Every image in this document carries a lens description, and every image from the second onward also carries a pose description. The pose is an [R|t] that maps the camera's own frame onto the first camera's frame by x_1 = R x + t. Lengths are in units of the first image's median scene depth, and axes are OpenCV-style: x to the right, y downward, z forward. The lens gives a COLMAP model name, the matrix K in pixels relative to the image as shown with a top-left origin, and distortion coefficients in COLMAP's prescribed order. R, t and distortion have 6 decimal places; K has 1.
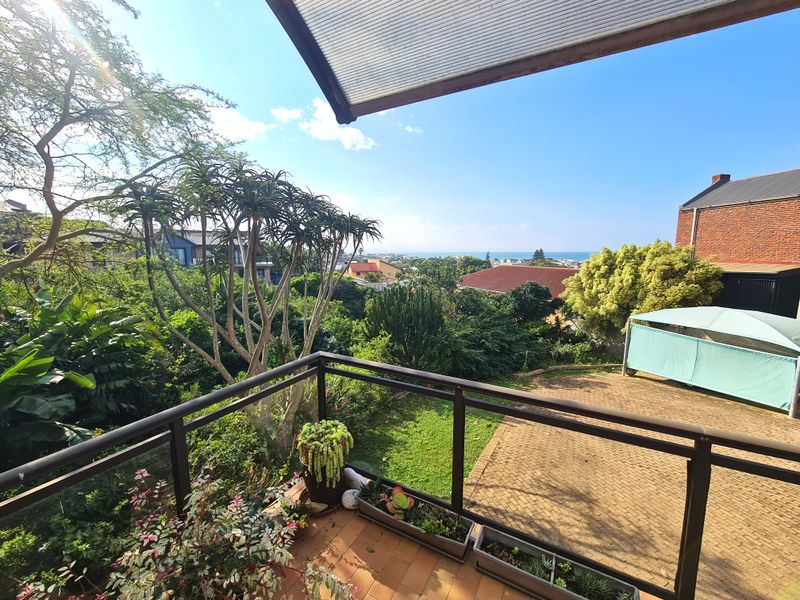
lens RADIAL K [[327.7, 0, 404.3], [0, 327.7, 295.4], [0, 0, 1]] dist [-0.003562, -0.000051]
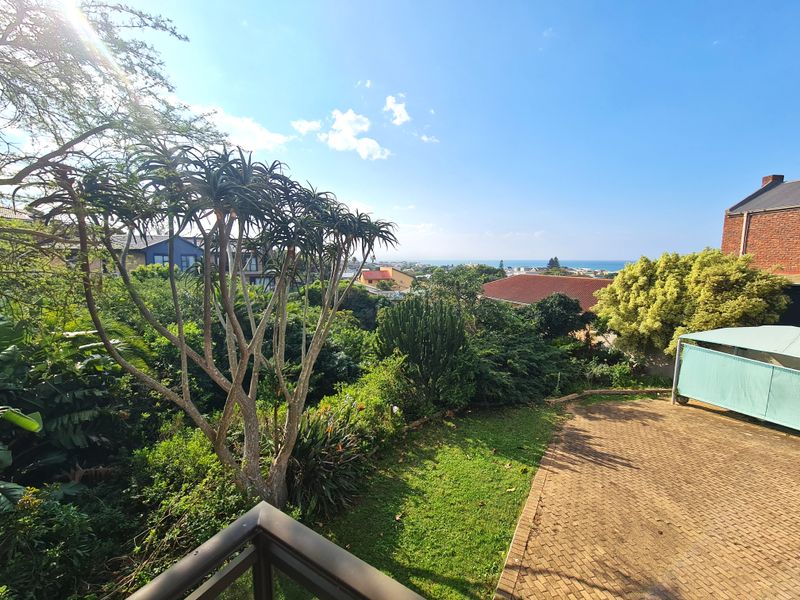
lens RADIAL K [[327.7, 0, 404.3], [0, 327.7, 295.4], [0, 0, 1]] dist [-0.003562, -0.000051]
pose [[0.999314, 0.007560, -0.036262, -0.011583], [-0.008417, 0.999688, -0.023538, -0.014885], [0.036073, 0.023827, 0.999065, 0.103499]]
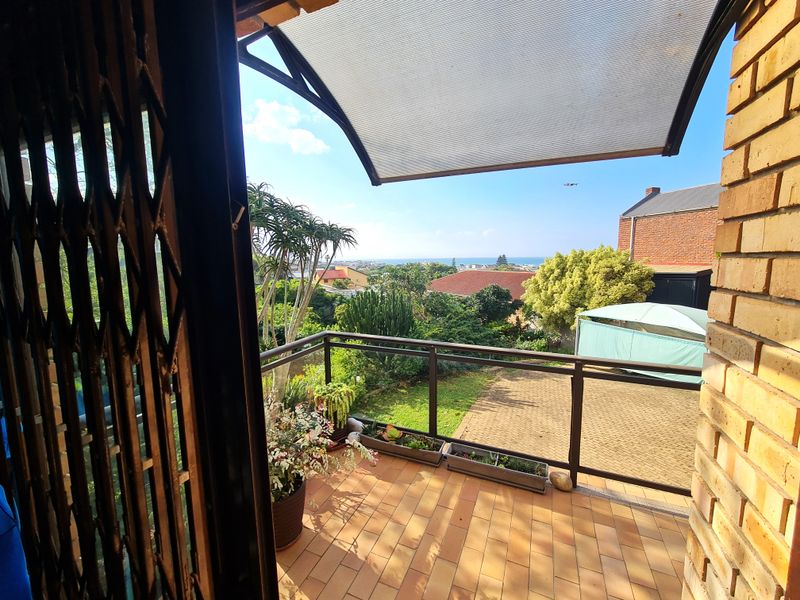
lens RADIAL K [[327.7, 0, 404.3], [0, 327.7, 295.4], [0, 0, 1]] dist [-0.003562, -0.000051]
pose [[0.995095, -0.019602, 0.096960, -0.012442], [0.021560, 0.999583, -0.019184, 0.010805], [-0.096543, 0.021180, 0.995103, -0.057881]]
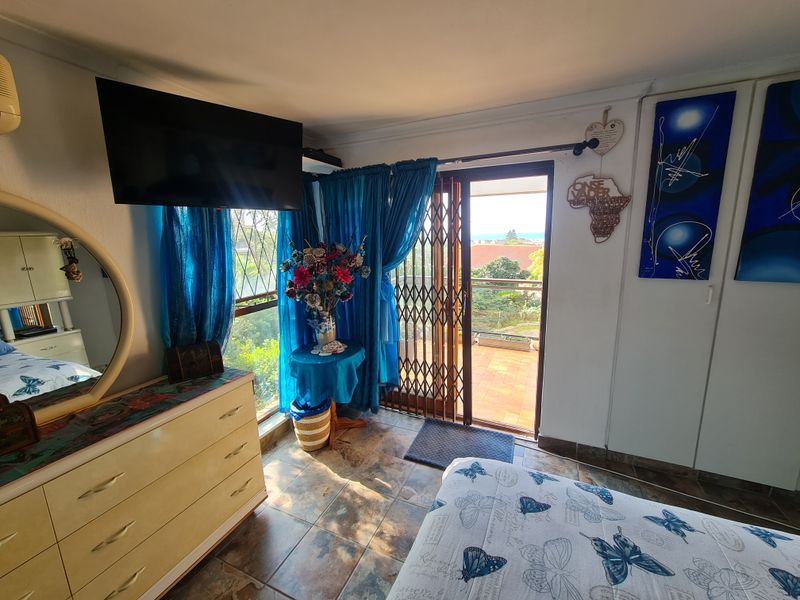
lens RADIAL K [[327.7, 0, 404.3], [0, 327.7, 295.4], [0, 0, 1]] dist [-0.003562, -0.000051]
pose [[0.996973, -0.034789, 0.069531, -0.075931], [0.031227, 0.998175, 0.051678, 0.032899], [-0.071201, -0.049350, 0.996240, -0.220795]]
